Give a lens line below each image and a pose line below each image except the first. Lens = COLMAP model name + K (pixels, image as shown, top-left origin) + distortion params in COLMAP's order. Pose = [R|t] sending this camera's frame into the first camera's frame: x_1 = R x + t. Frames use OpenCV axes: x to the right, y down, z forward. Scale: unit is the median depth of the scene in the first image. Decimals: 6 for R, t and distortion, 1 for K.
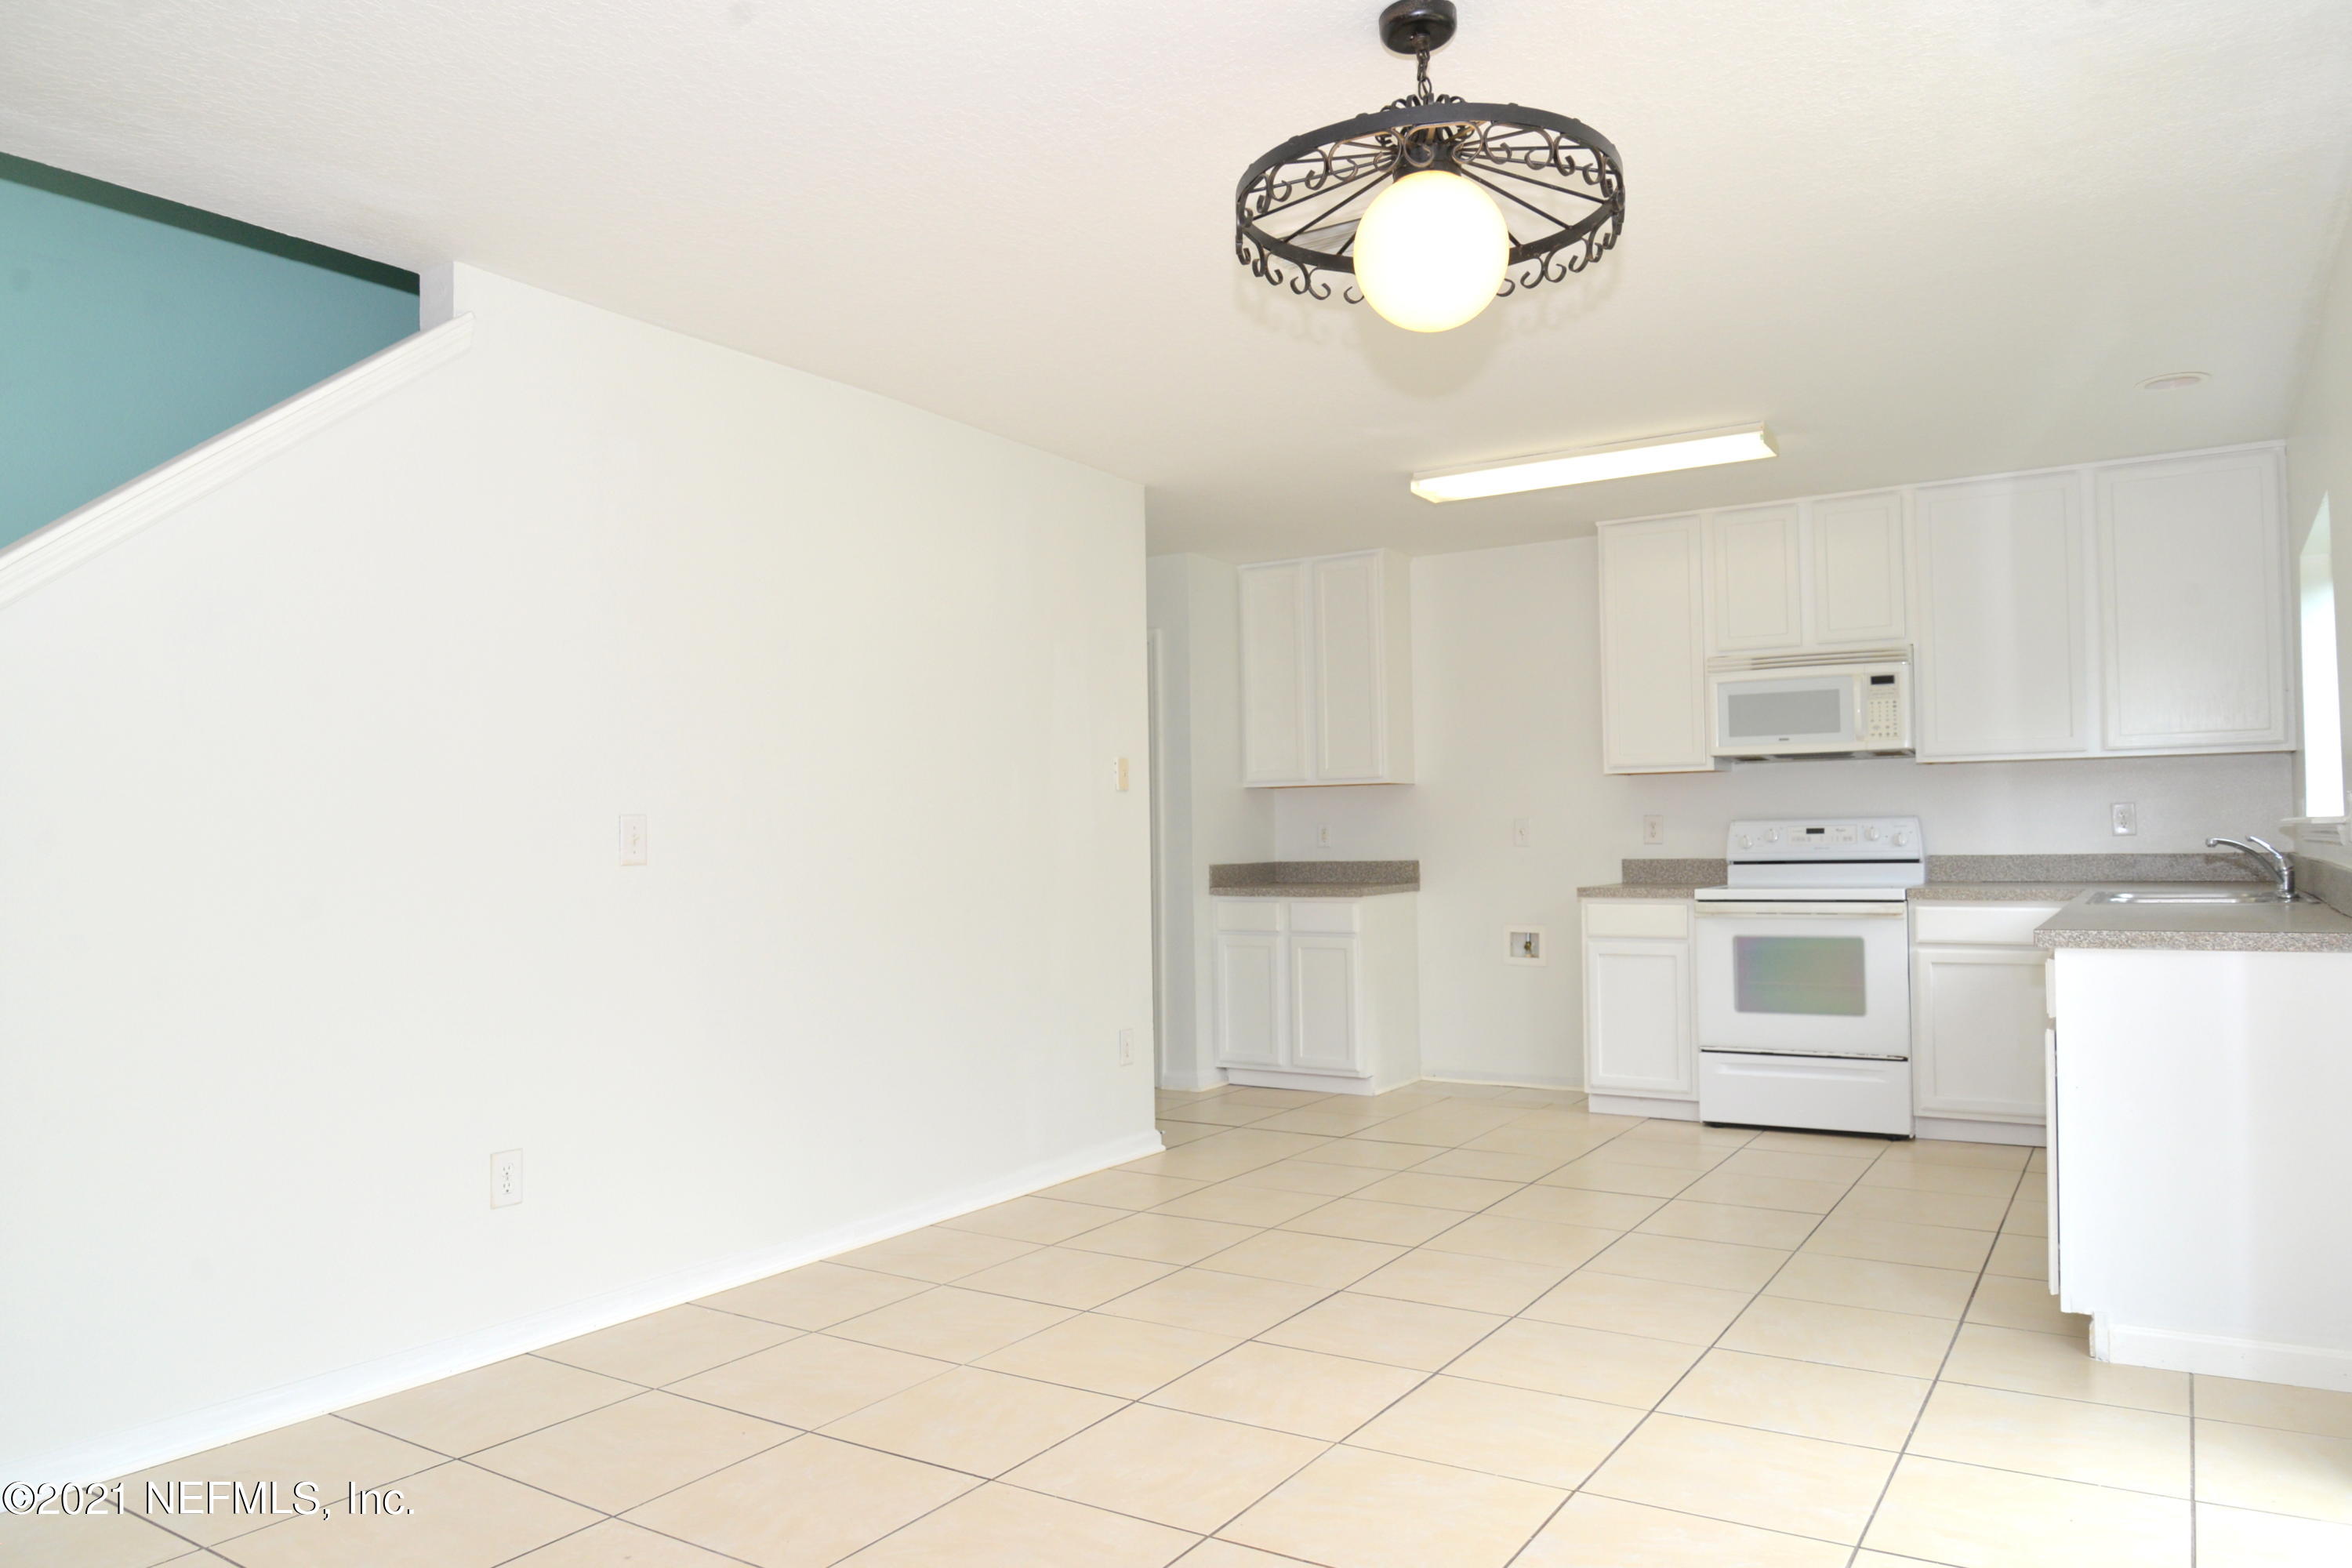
lens RADIAL K [[1582.3, 0, 1177.5], [0, 1582.3, 798.6], [0, 0, 1]] dist [-0.042432, 0.002243]
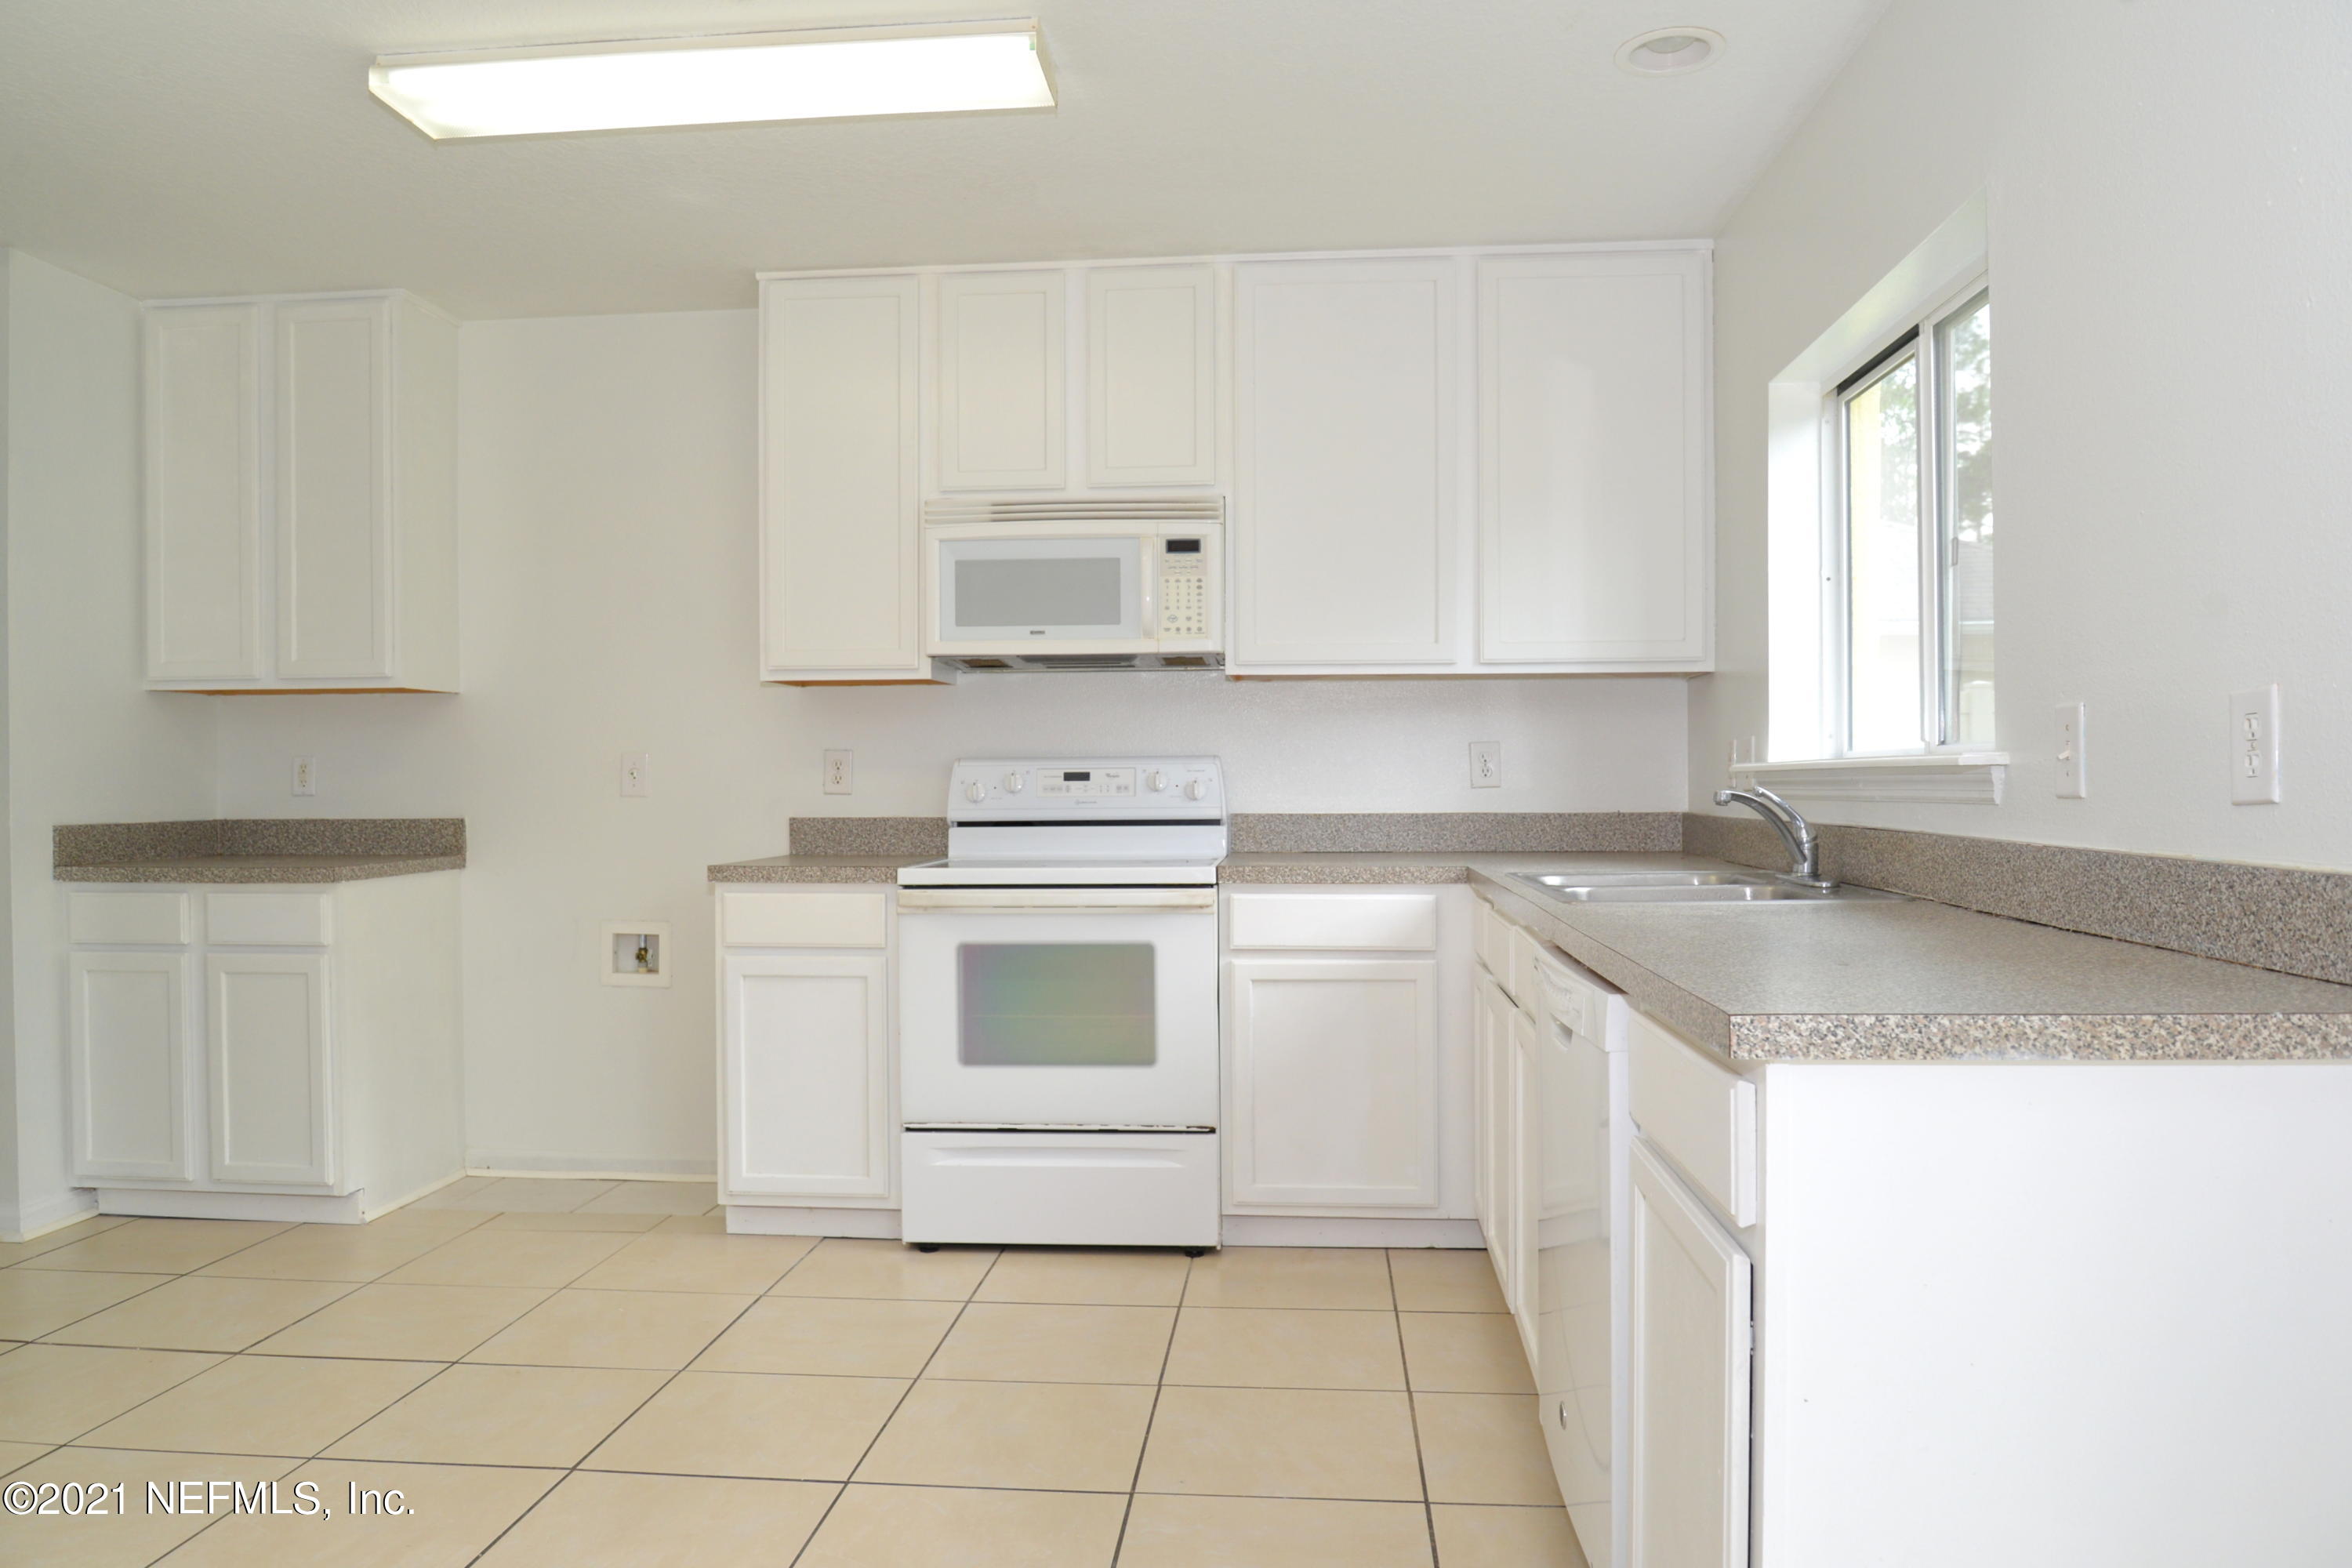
lens RADIAL K [[1615.1, 0, 1174.5], [0, 1615.1, 799.8], [0, 0, 1]] dist [-0.047835, -0.001042]
pose [[0.885704, 0.006218, 0.464209, 0.129055], [-0.020551, 0.999455, 0.025823, 0.012290], [-0.463796, -0.032411, 0.885349, 0.385948]]
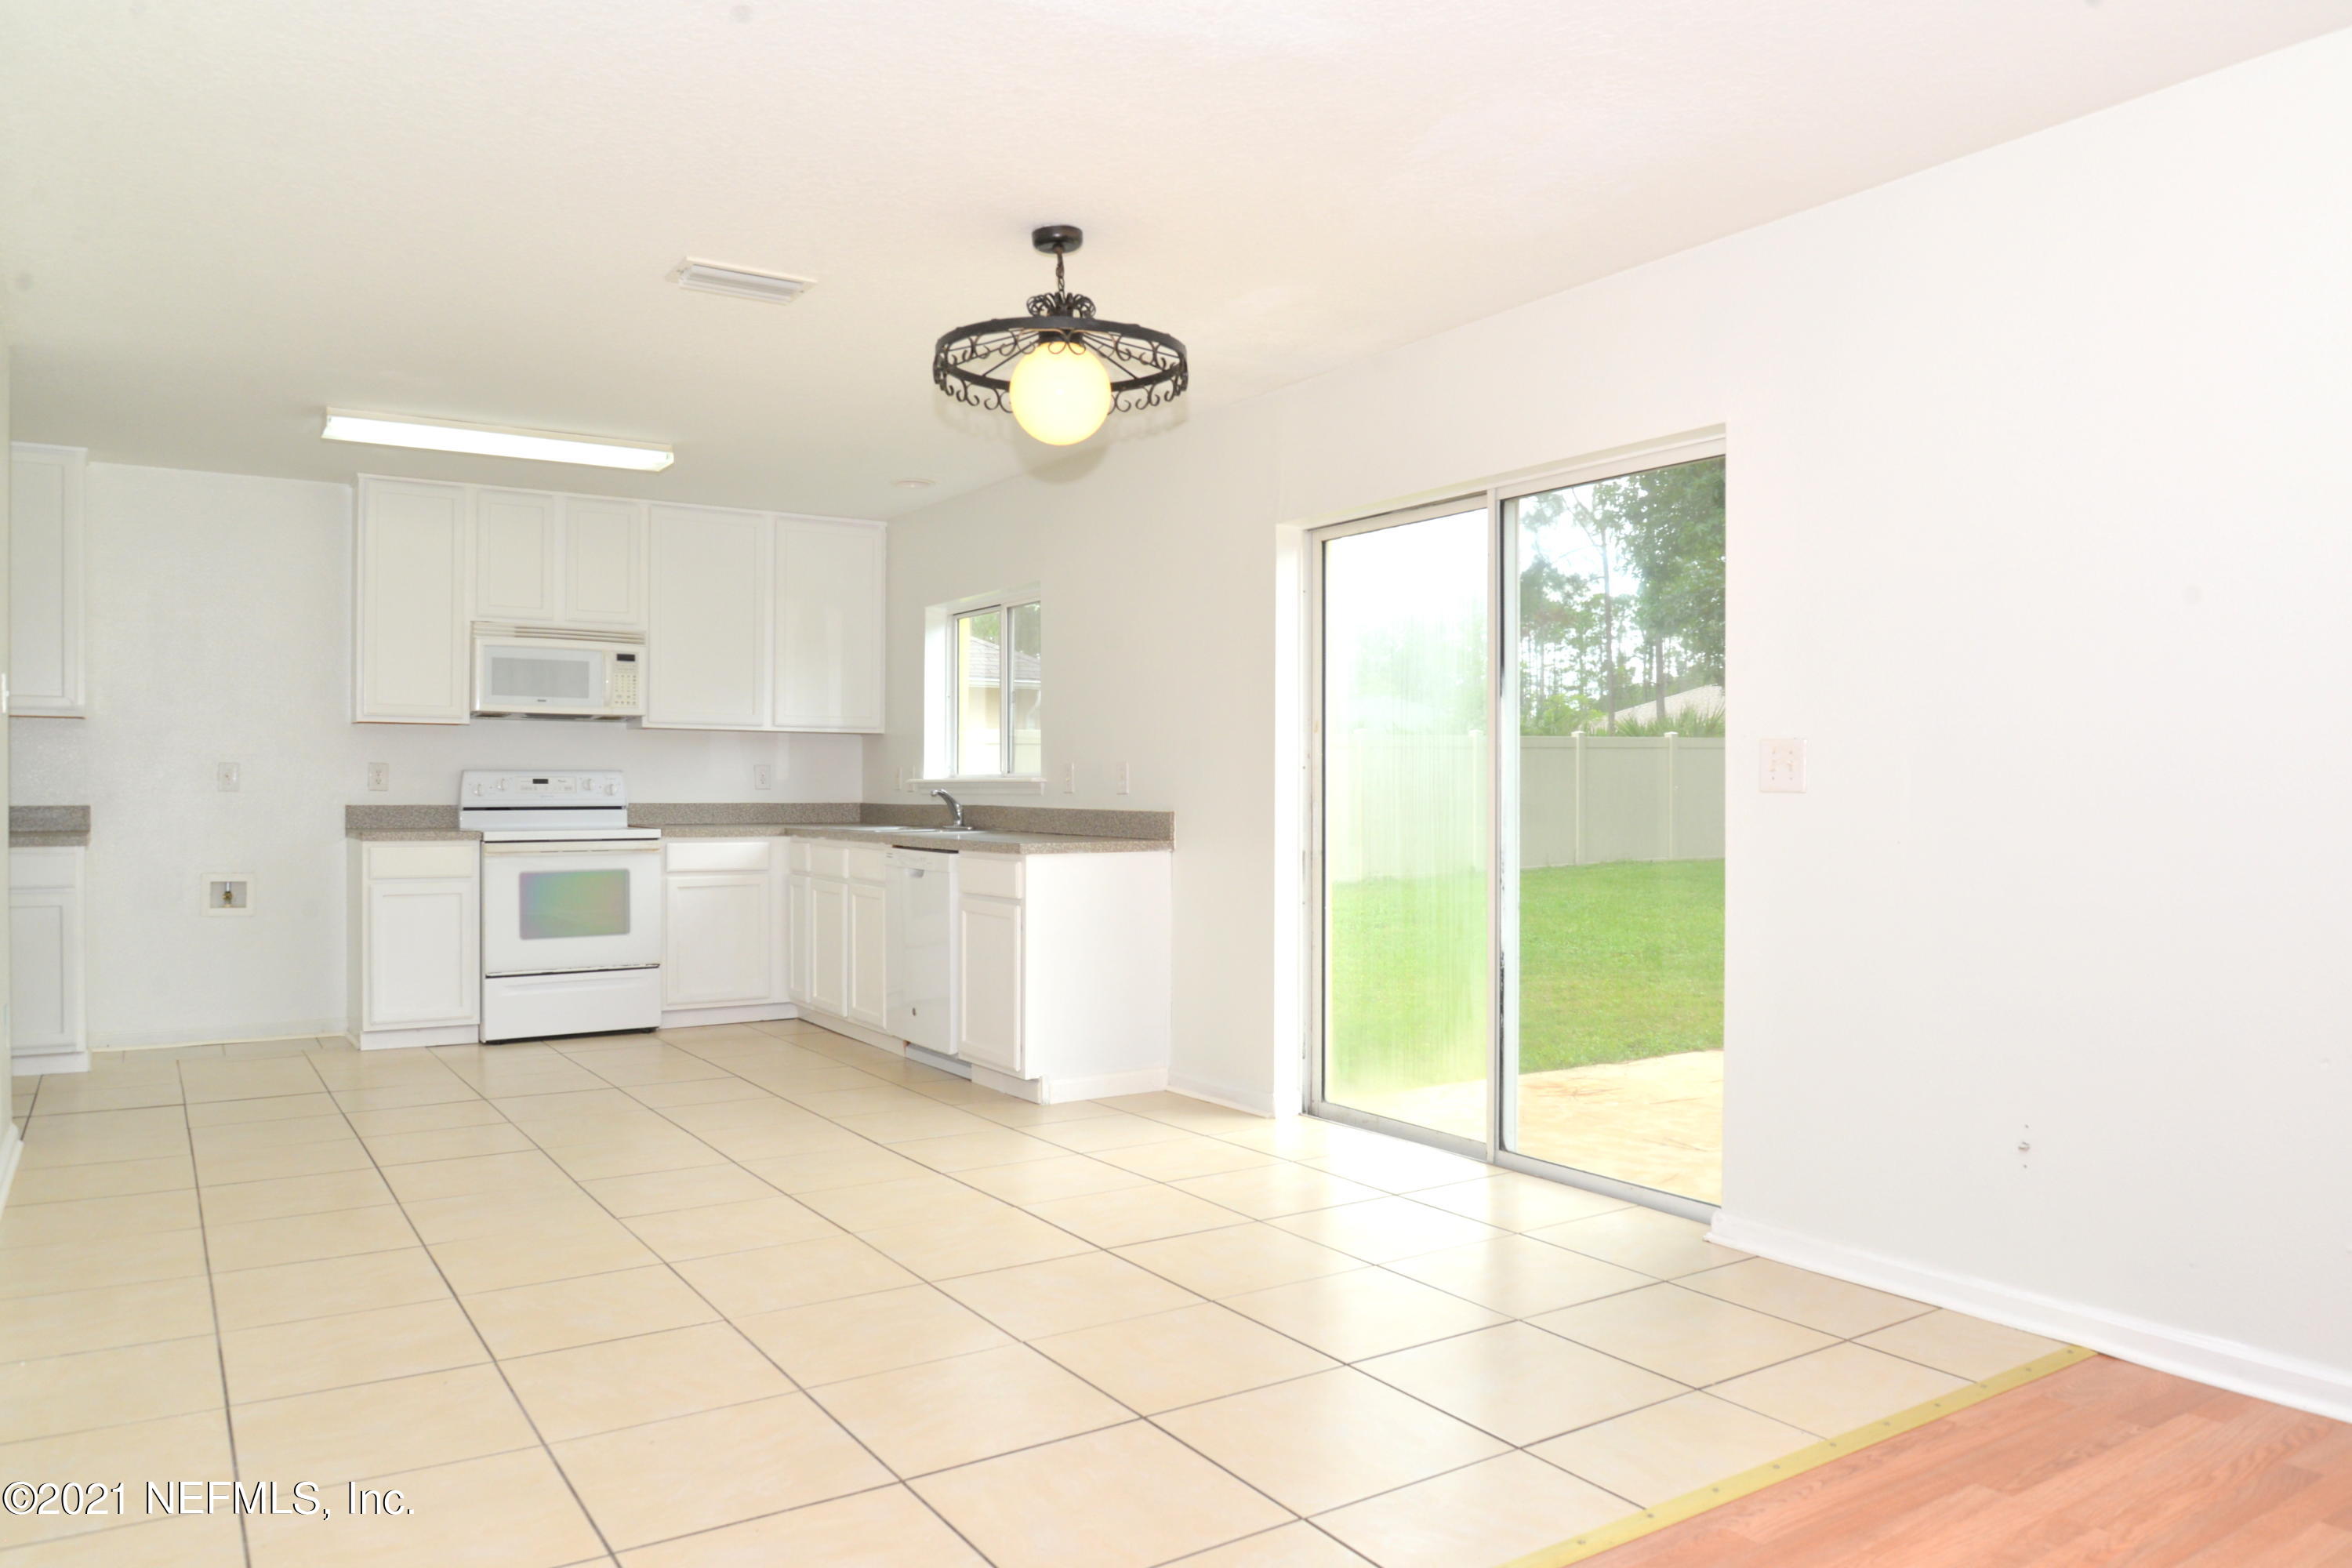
lens RADIAL K [[1582.3, 0, 1177.5], [0, 1582.3, 798.6], [0, 0, 1]] dist [-0.042432, 0.002243]
pose [[0.408097, 0.011110, 0.912871, -0.464783], [-0.033344, 0.999440, 0.002743, 0.014945], [-0.912330, -0.031558, 0.408239, 0.107047]]
